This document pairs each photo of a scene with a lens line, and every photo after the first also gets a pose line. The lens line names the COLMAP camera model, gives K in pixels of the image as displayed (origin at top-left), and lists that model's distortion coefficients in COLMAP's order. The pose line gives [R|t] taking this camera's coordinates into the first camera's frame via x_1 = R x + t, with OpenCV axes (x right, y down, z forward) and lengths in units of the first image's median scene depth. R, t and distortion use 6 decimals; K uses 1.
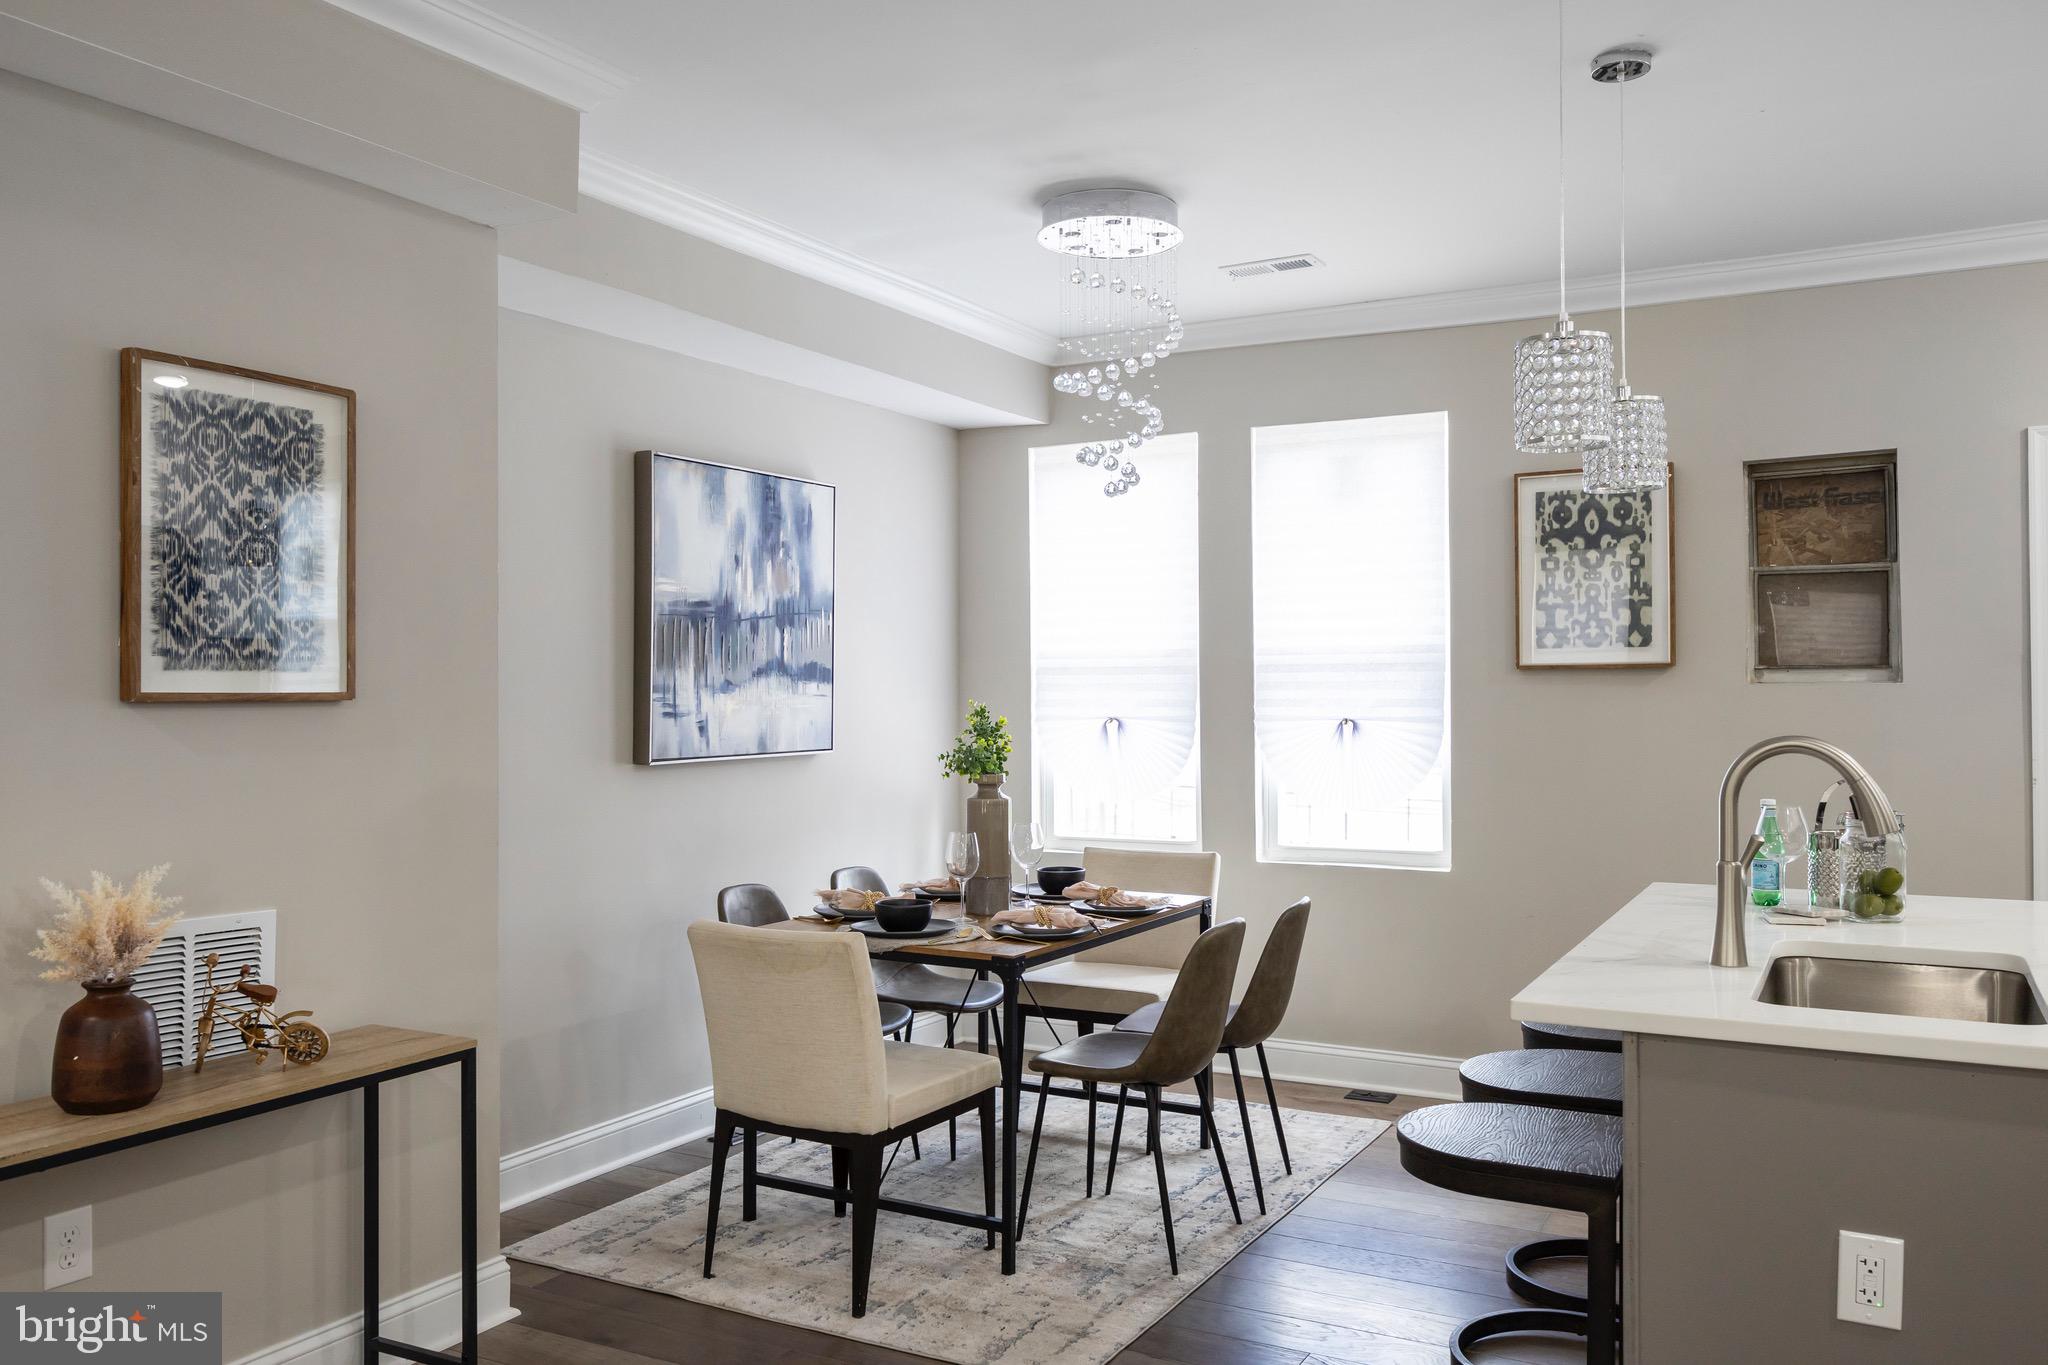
lens RADIAL K [[1597.8, 0, 1020.7], [0, 1597.8, 688.7], [0, 0, 1]] dist [-0.001807, -0.008306]
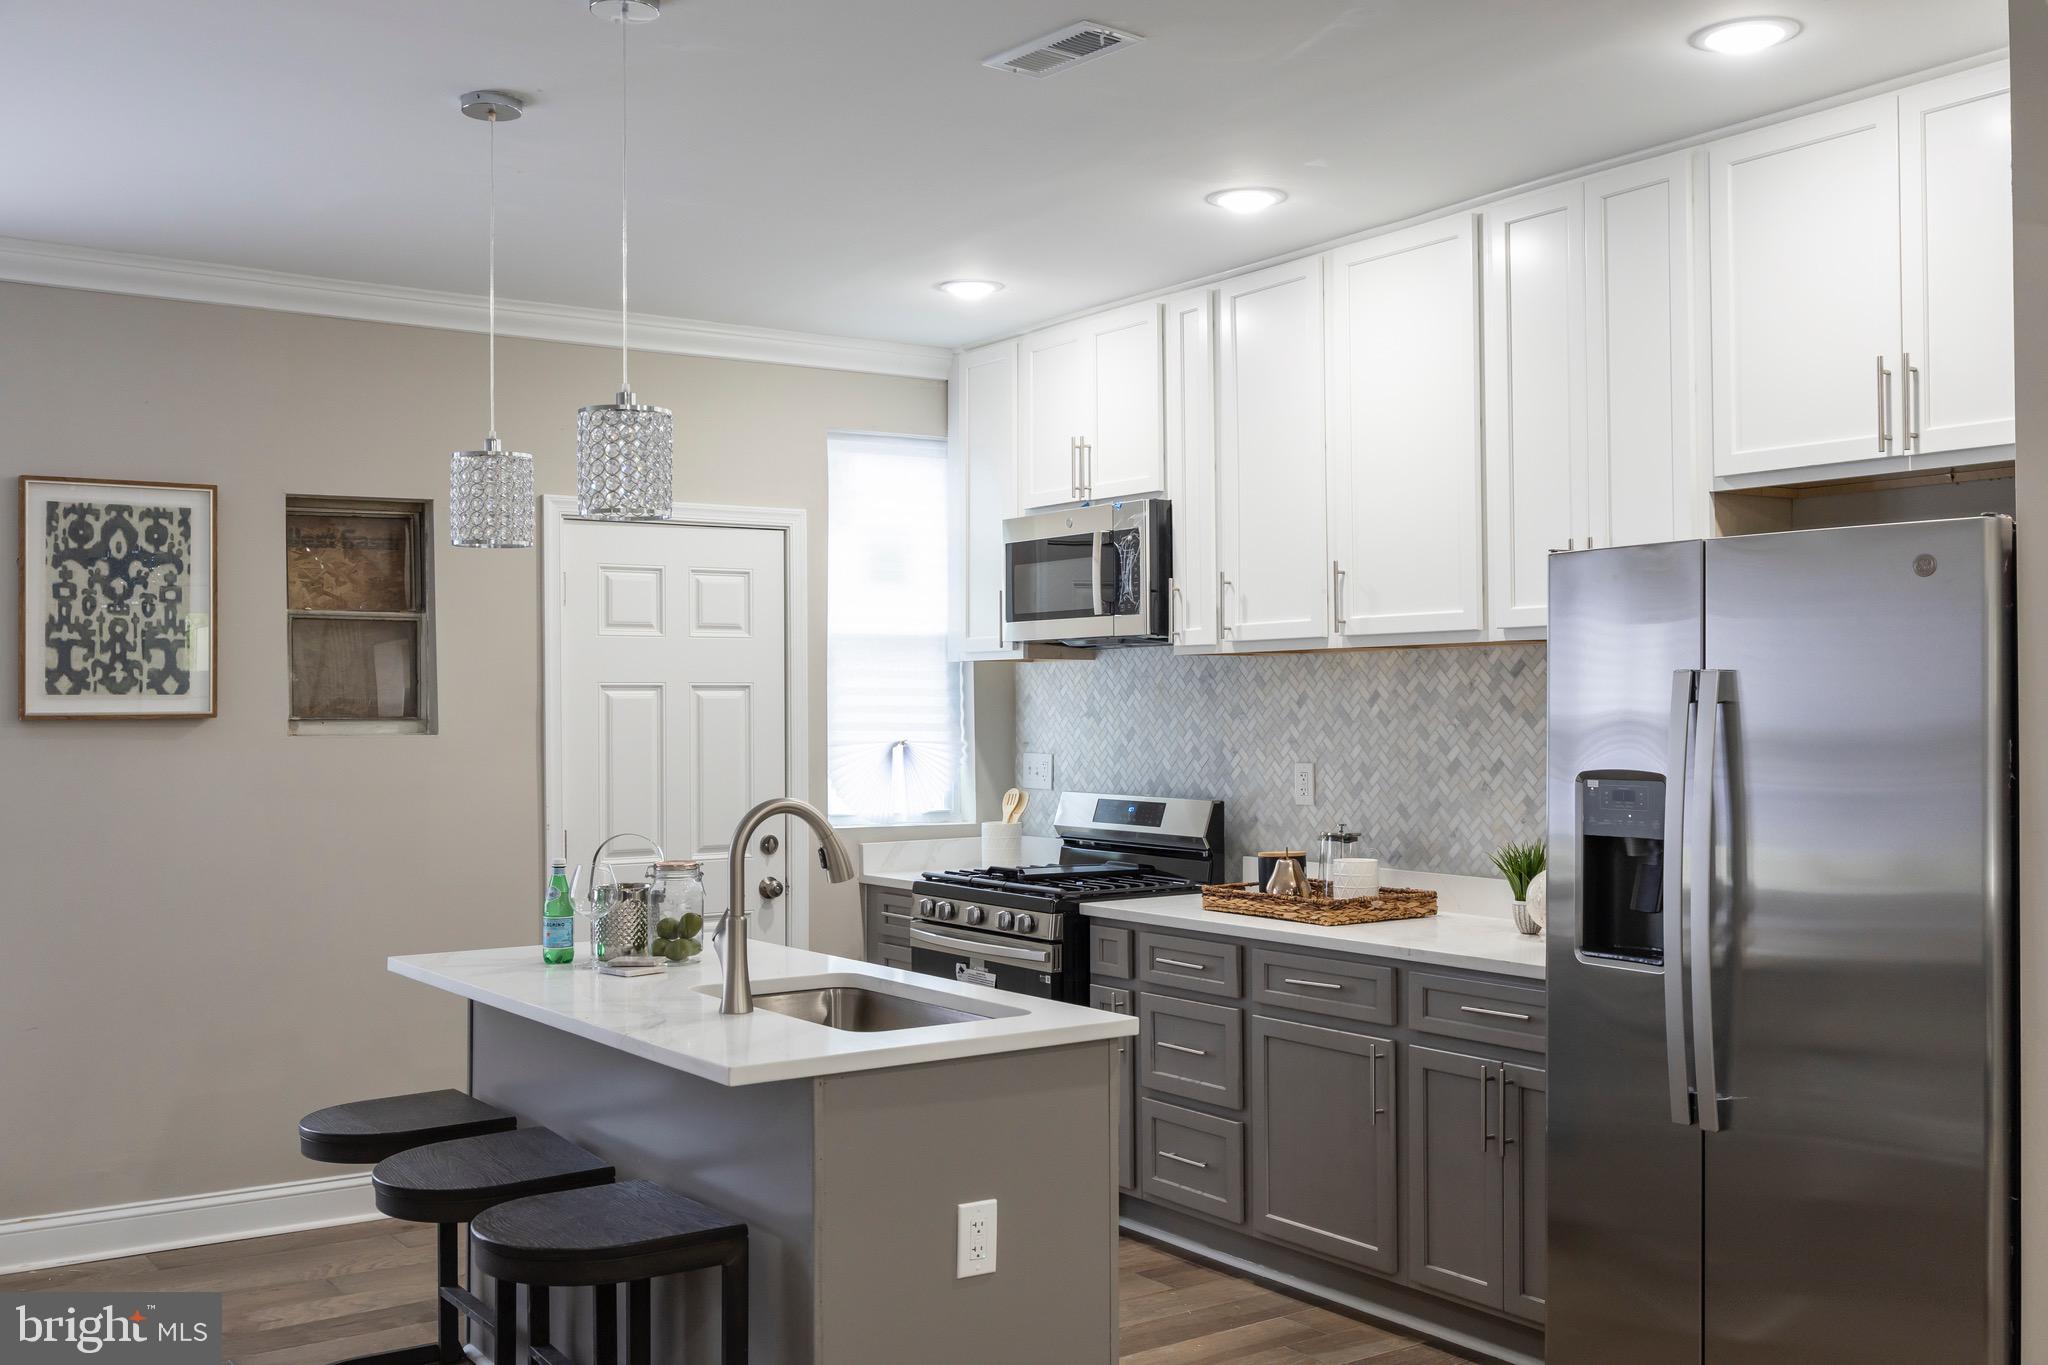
lens RADIAL K [[1933.8, 0, 1015.6], [0, 1933.8, 697.0], [0, 0, 1]] dist [-0.006726, 0.000000]
pose [[0.440213, 0.007361, 0.897863, -0.364984], [0.000498, 0.999964, -0.008442, -0.016591], [-0.897893, 0.004163, 0.440193, 0.141954]]
